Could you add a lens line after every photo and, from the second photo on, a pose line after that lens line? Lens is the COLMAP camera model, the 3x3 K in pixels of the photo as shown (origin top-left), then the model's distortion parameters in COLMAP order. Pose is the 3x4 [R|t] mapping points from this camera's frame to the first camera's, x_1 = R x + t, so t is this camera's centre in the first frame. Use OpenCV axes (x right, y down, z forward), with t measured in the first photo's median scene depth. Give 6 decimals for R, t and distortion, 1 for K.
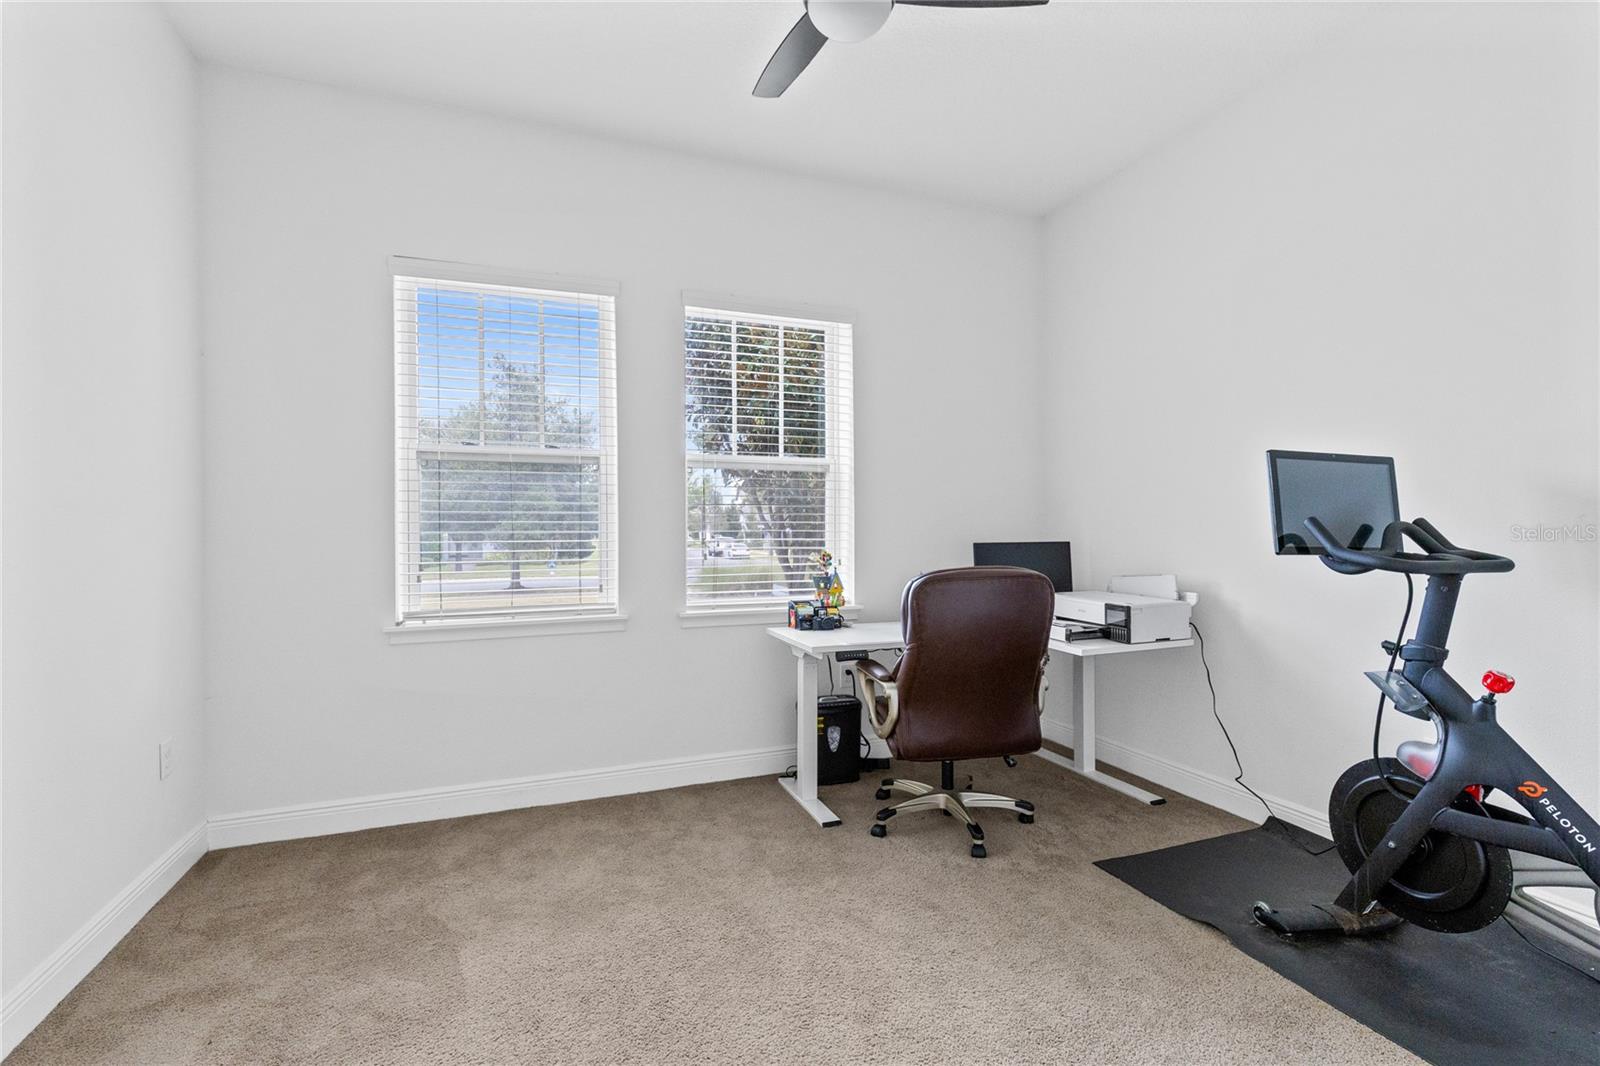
lens RADIAL K [[717.9, 0, 806.5], [0, 717.9, 527.2], [0, 0, 1]] dist [0.001488, -0.000362]
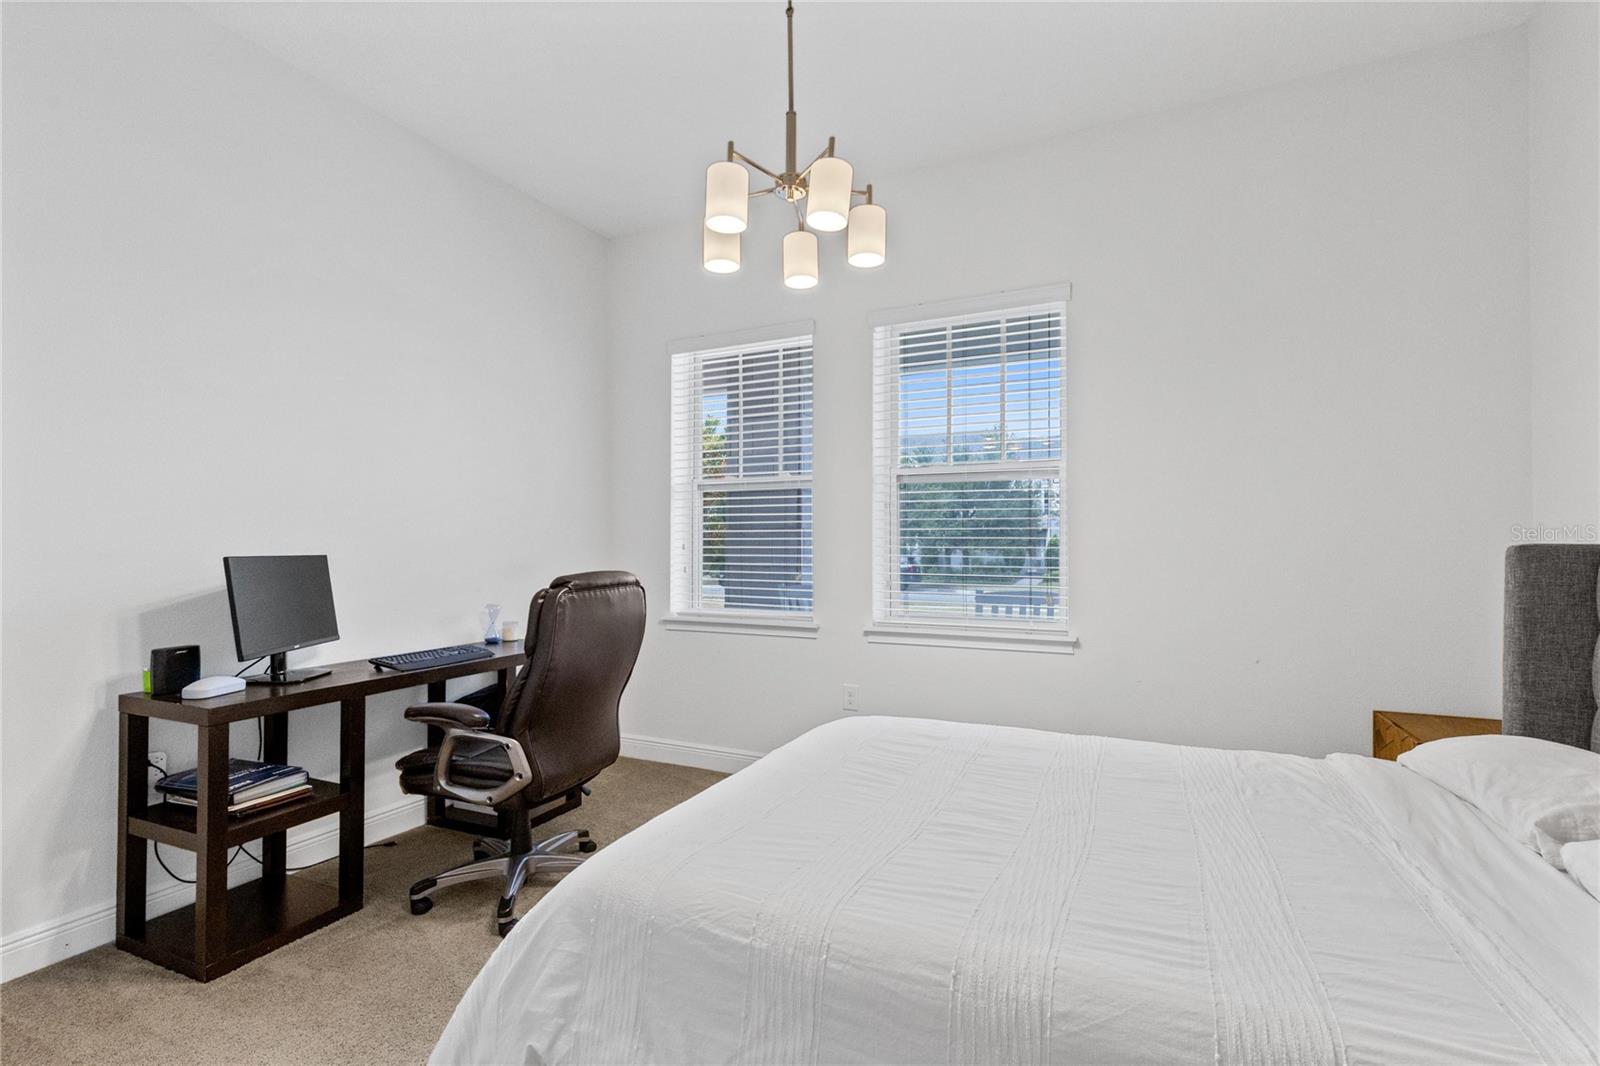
lens RADIAL K [[743.8, 0, 800.0], [0, 743.8, 533.0], [0, 0, 1]] dist [0.000473, -0.000086]
pose [[0.675491, -0.007112, -0.737334, 0.727935], [-0.002166, 0.999930, -0.011630, -0.001783], [0.737365, 0.009453, 0.675428, 0.279565]]
